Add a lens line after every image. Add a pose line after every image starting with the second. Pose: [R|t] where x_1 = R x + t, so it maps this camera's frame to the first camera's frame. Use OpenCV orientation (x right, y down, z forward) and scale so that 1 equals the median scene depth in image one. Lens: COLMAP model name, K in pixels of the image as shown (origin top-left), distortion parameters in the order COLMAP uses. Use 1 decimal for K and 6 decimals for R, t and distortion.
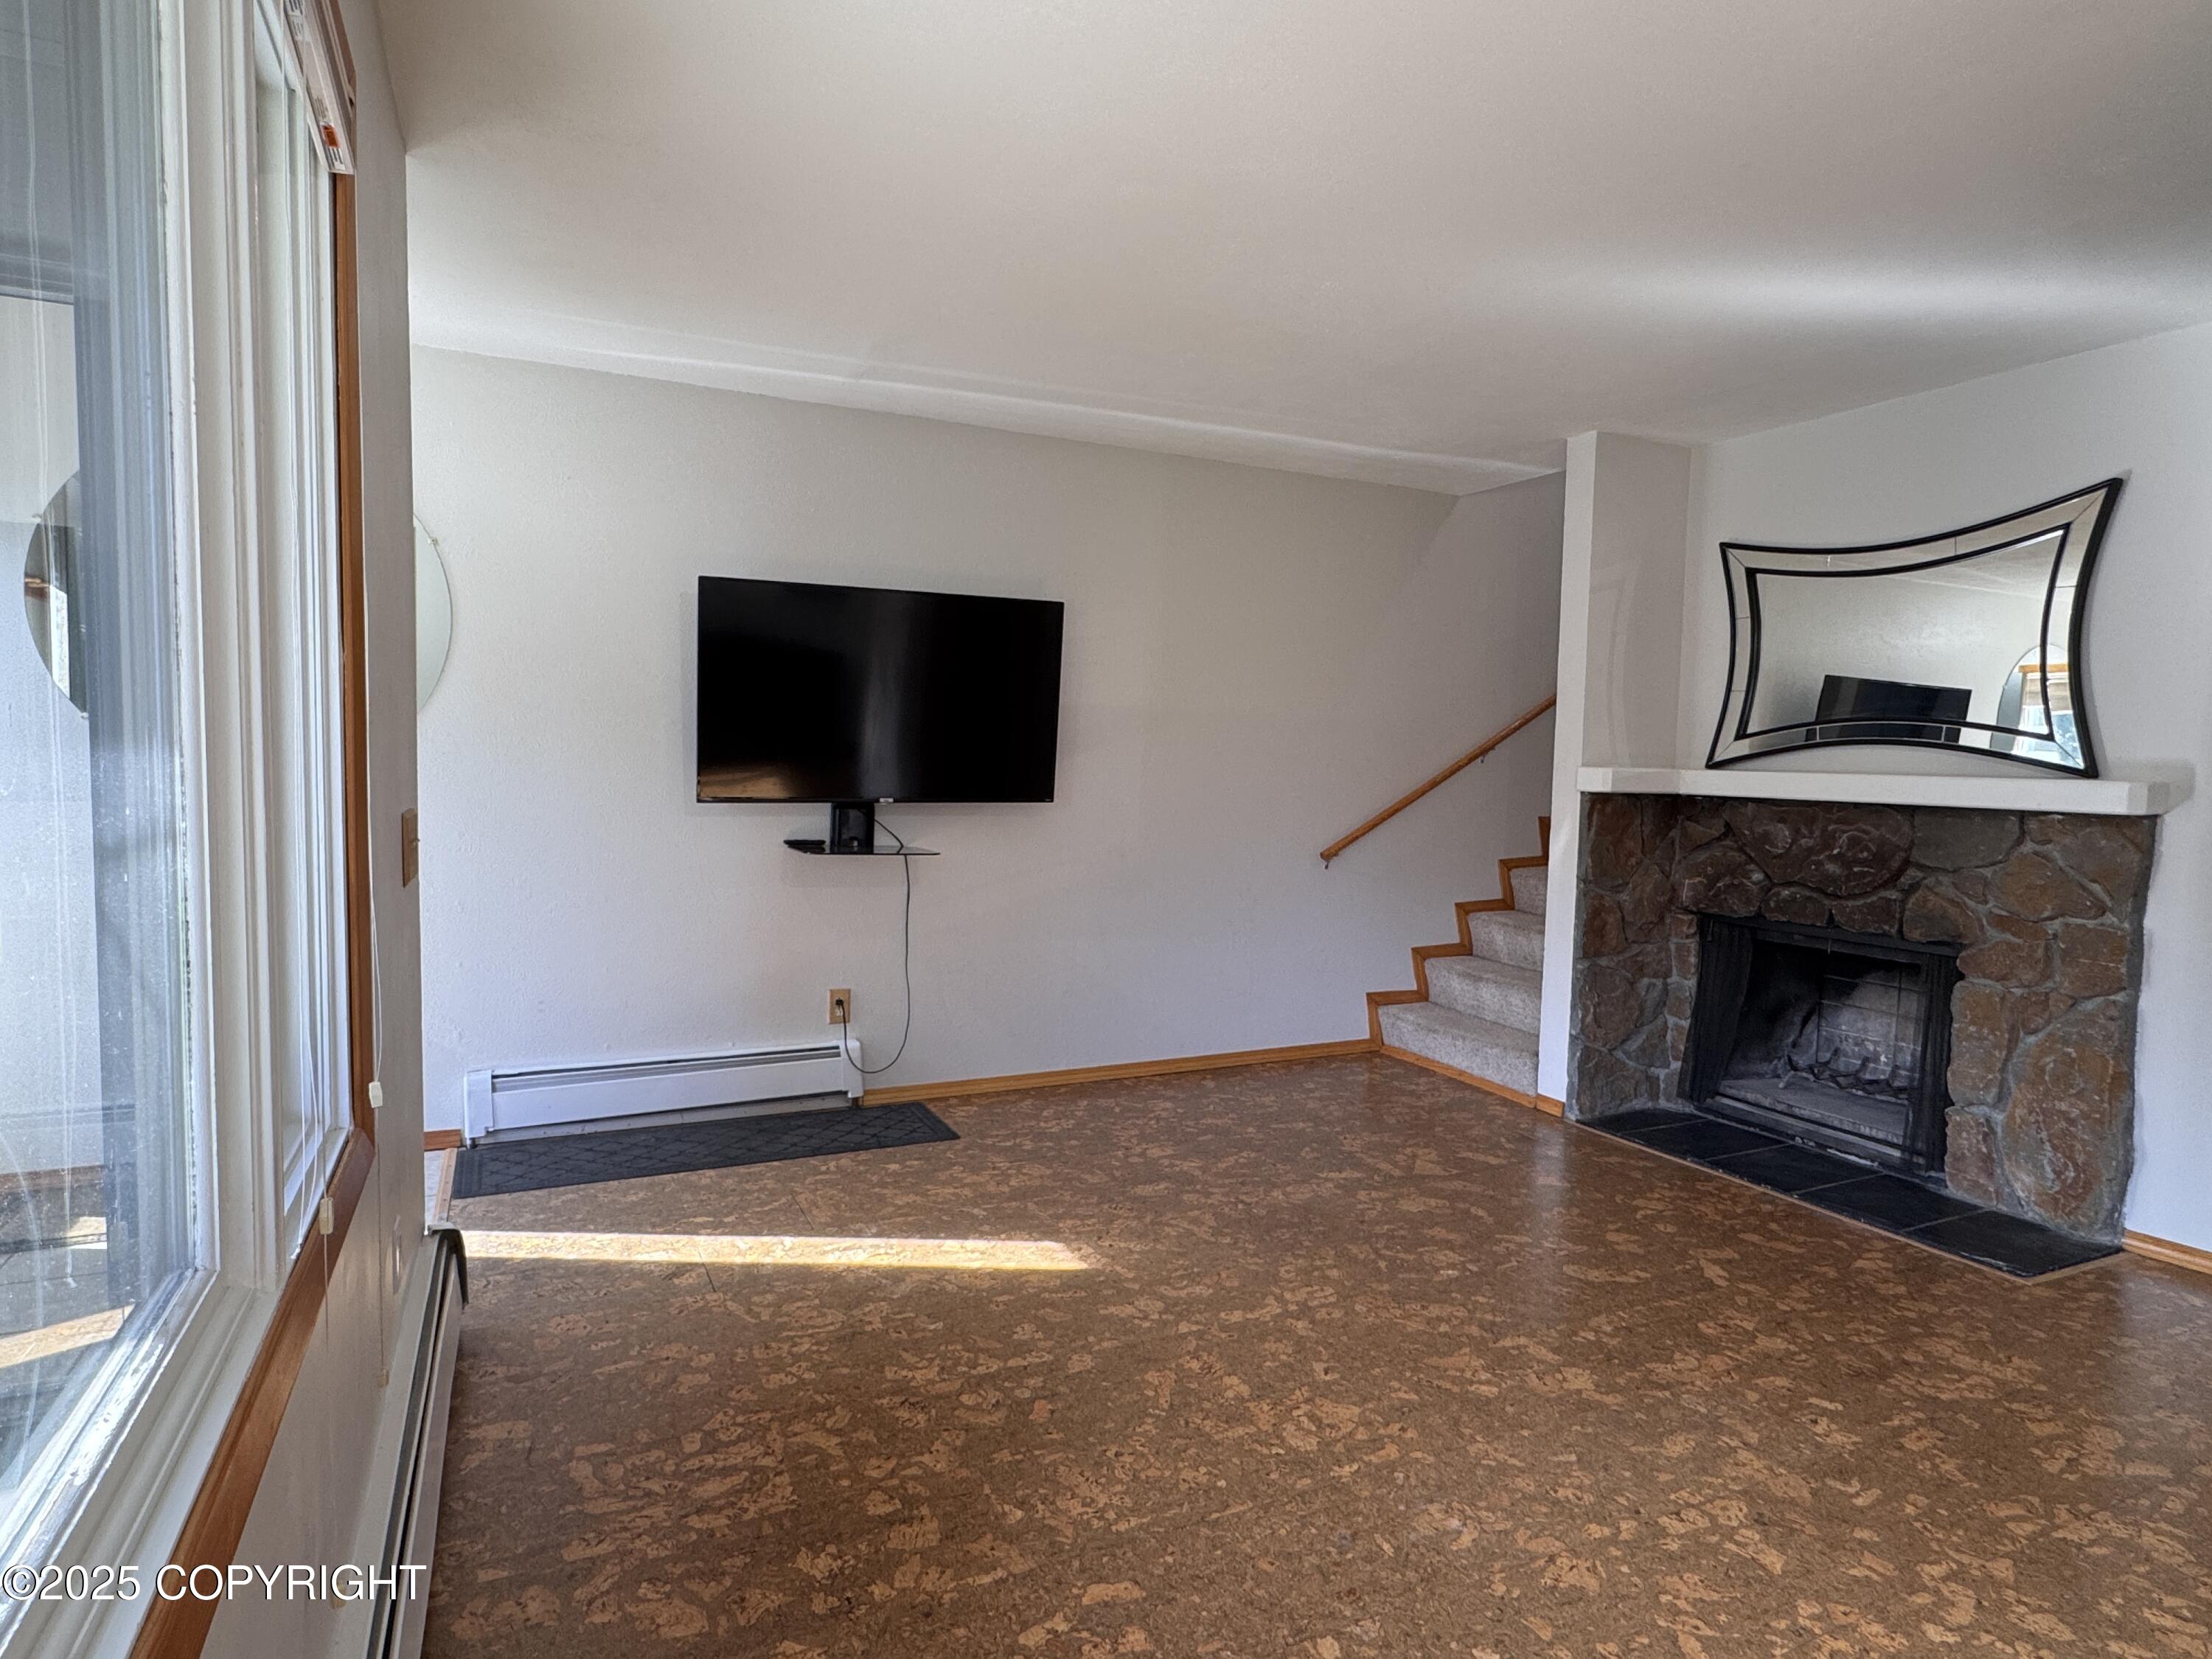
lens RADIAL K [[1234.2, 0, 1104.8], [0, 1234.2, 837.2], [0, 0, 1]] dist [-0.004698, 0.001948]
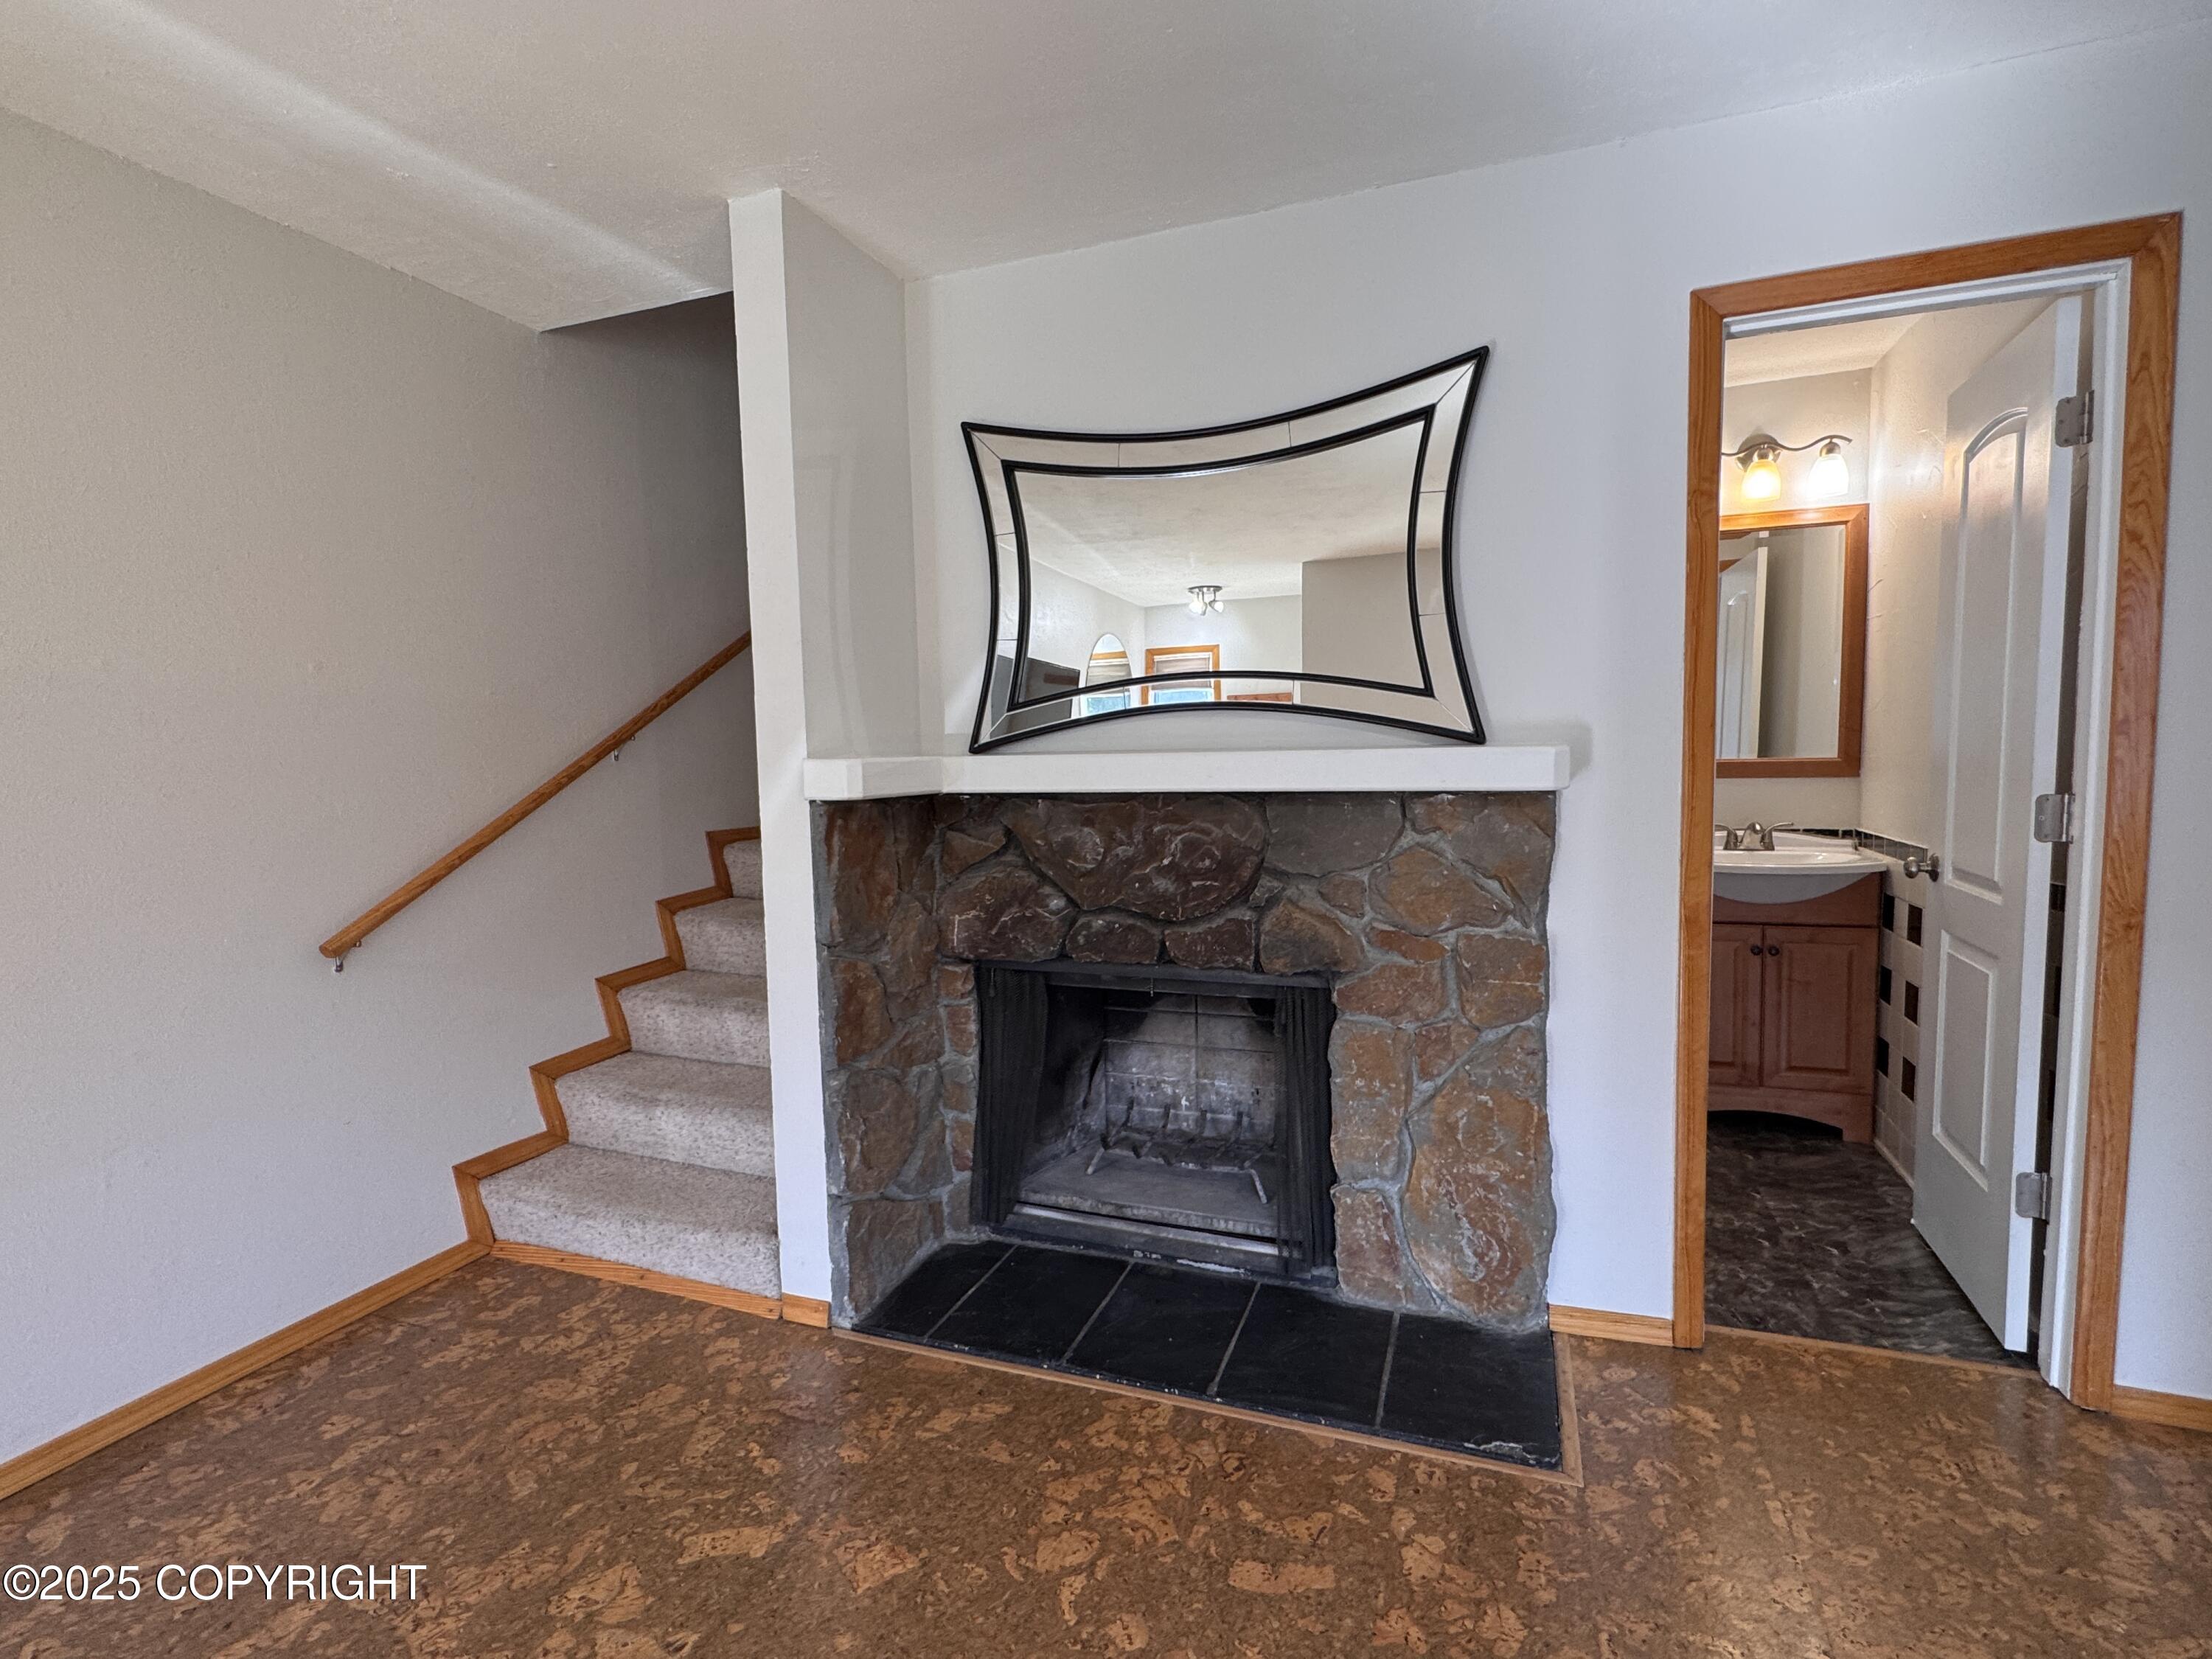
lens RADIAL K [[1058.3, 0, 1105.2], [0, 1058.3, 836.3], [0, 0, 1]] dist [-0.002449, 0.000646]
pose [[0.725780, -0.094667, 0.681382, 0.149029], [0.083481, 0.995286, 0.049359, -0.036047], [-0.682843, 0.021059, 0.730262, 0.572404]]
